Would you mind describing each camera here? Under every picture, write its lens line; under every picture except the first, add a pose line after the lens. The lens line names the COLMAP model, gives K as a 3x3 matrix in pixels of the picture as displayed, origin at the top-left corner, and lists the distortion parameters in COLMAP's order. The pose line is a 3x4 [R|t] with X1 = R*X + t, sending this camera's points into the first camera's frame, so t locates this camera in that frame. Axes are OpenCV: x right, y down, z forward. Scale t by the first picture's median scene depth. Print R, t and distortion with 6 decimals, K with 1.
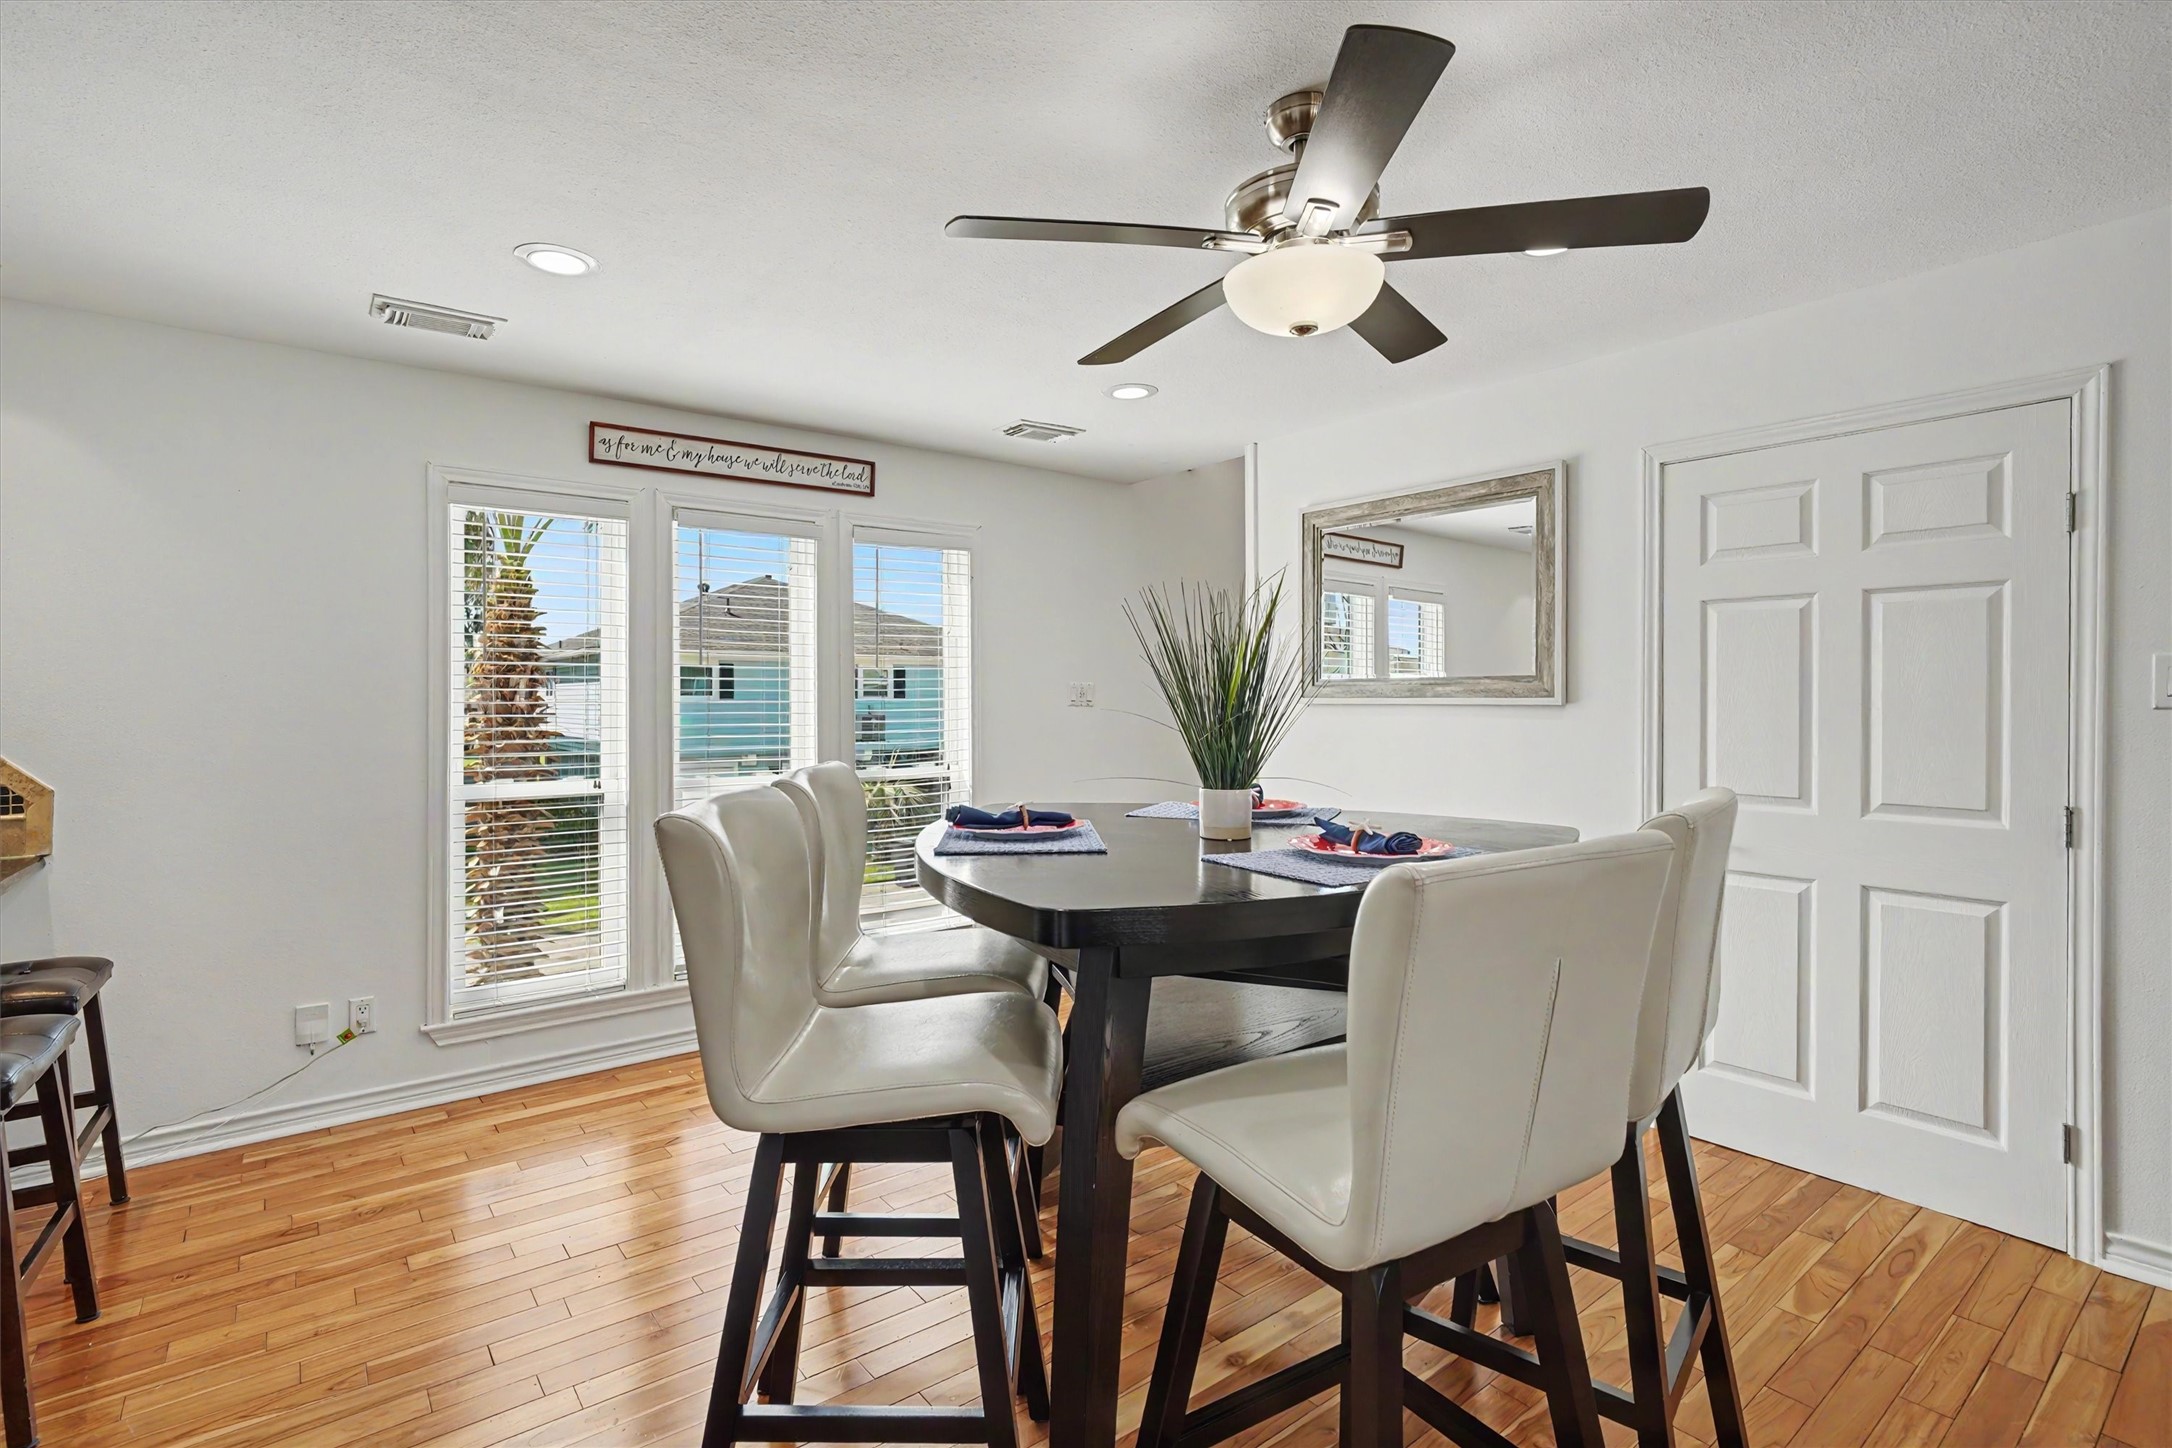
lens RADIAL K [[1029.3, 0, 1087.8], [0, 1029.3, 696.8], [0, 0, 1]] dist [0.003487, 0.001828]
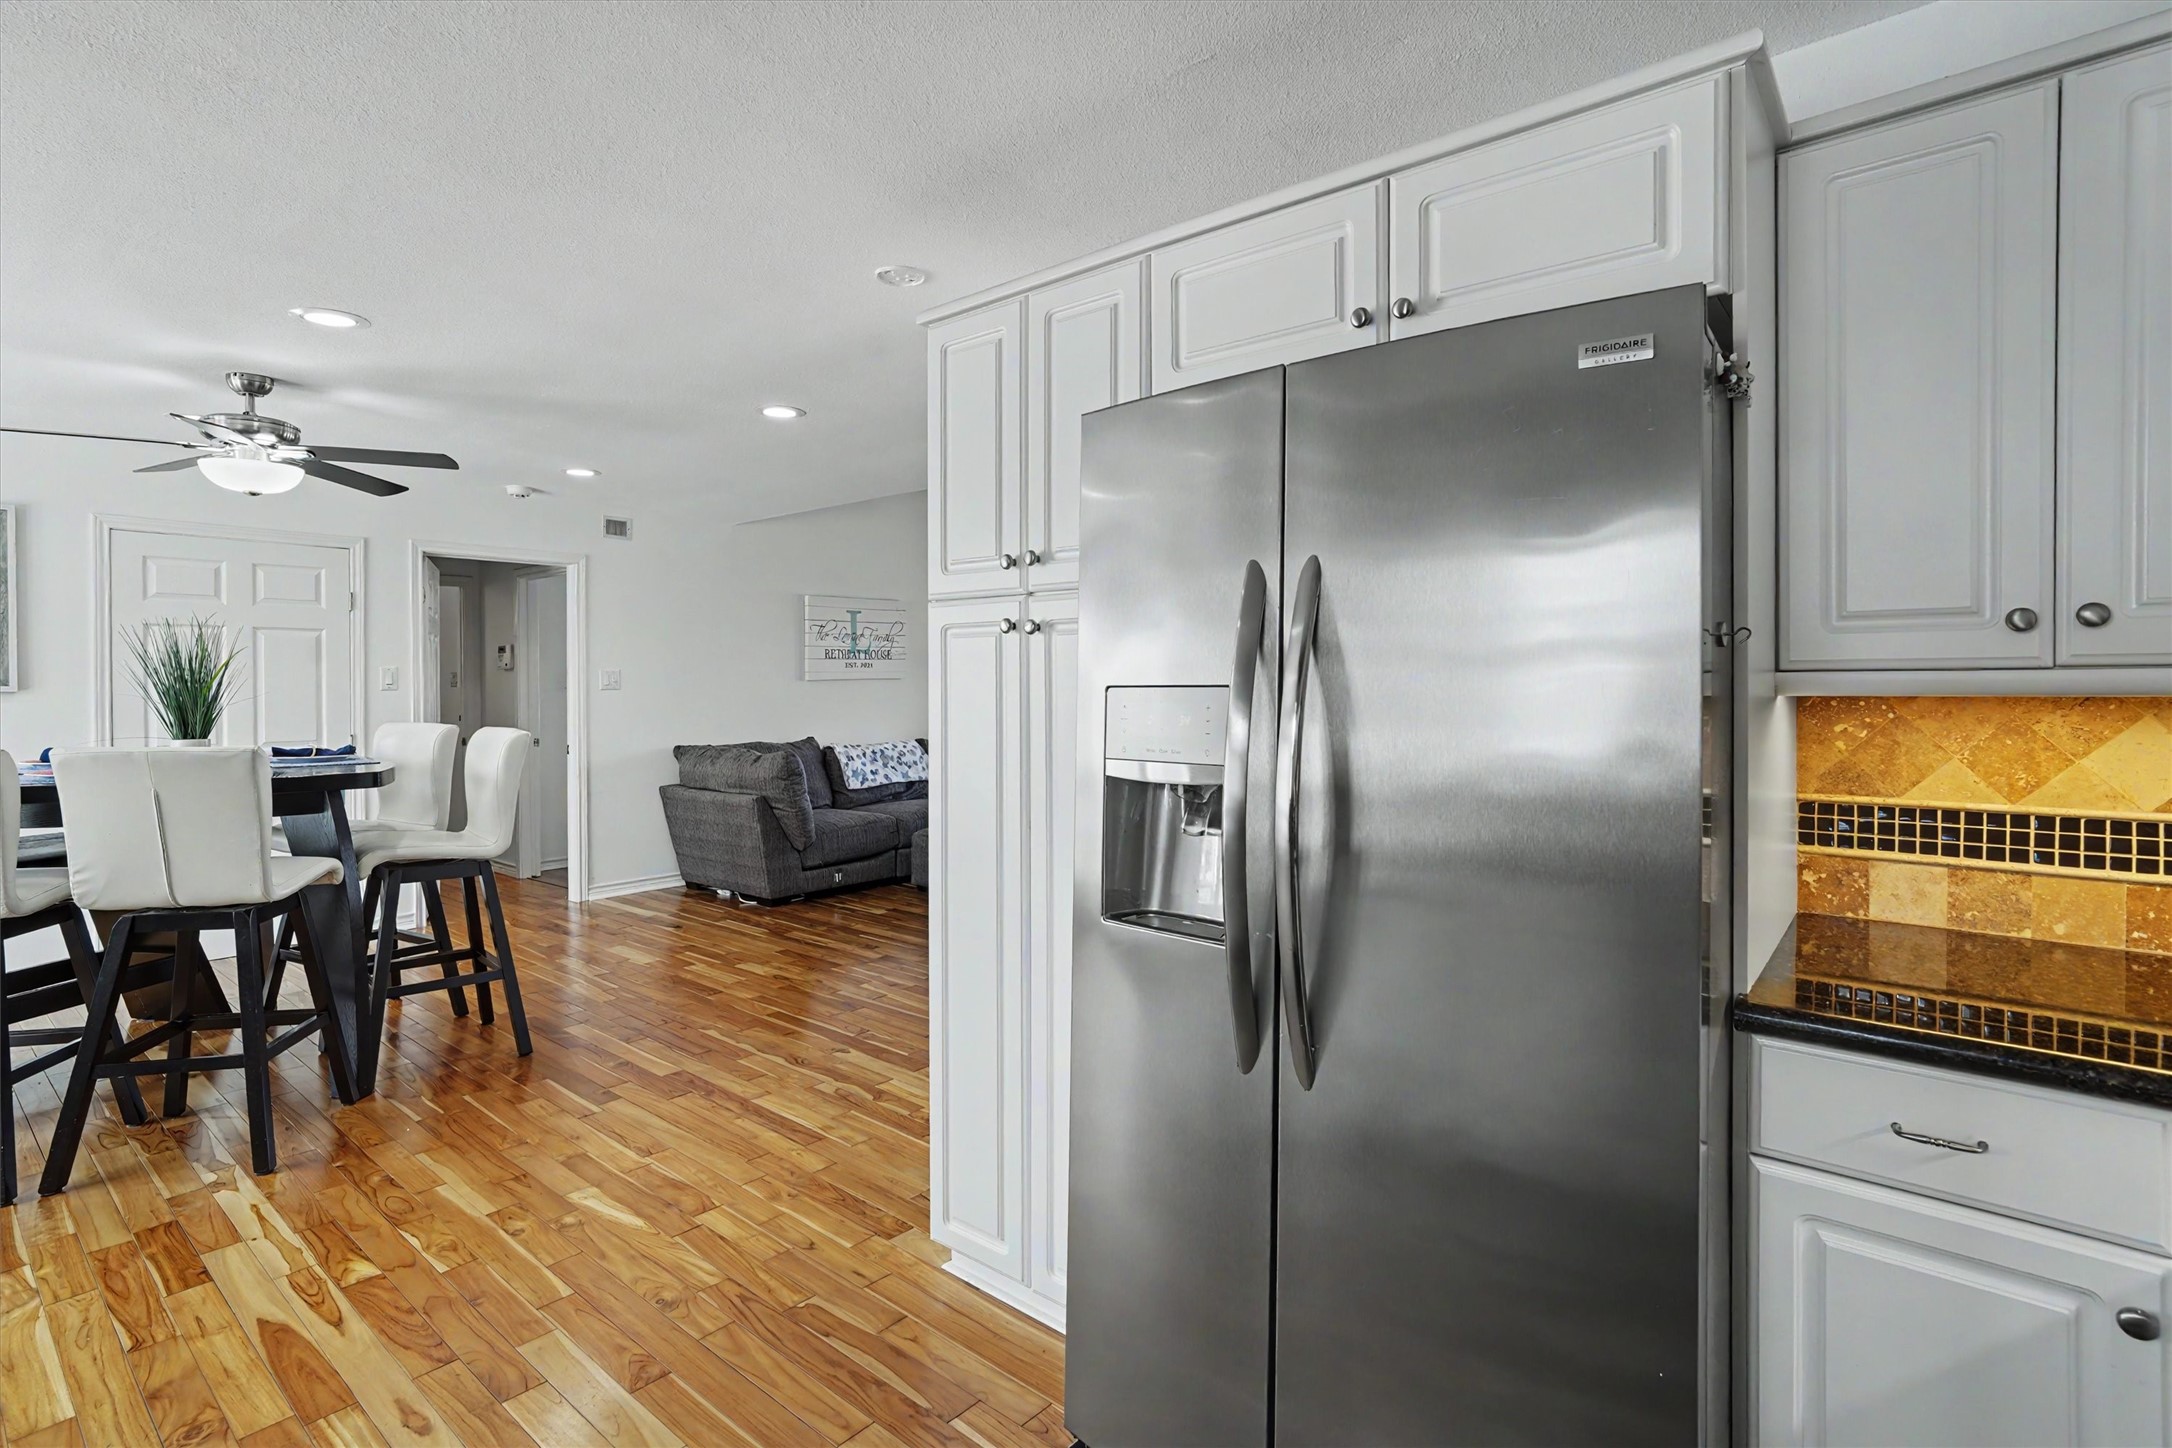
lens RADIAL K [[1029.3, 0, 1087.8], [0, 1029.3, 696.8], [0, 0, 1]] dist [0.003487, 0.001828]
pose [[-0.194088, -0.012433, 0.980905, -1.470238], [0.003487, 0.999905, 0.013364, 0.002890], [-0.980978, 0.006014, -0.194026, -0.115148]]
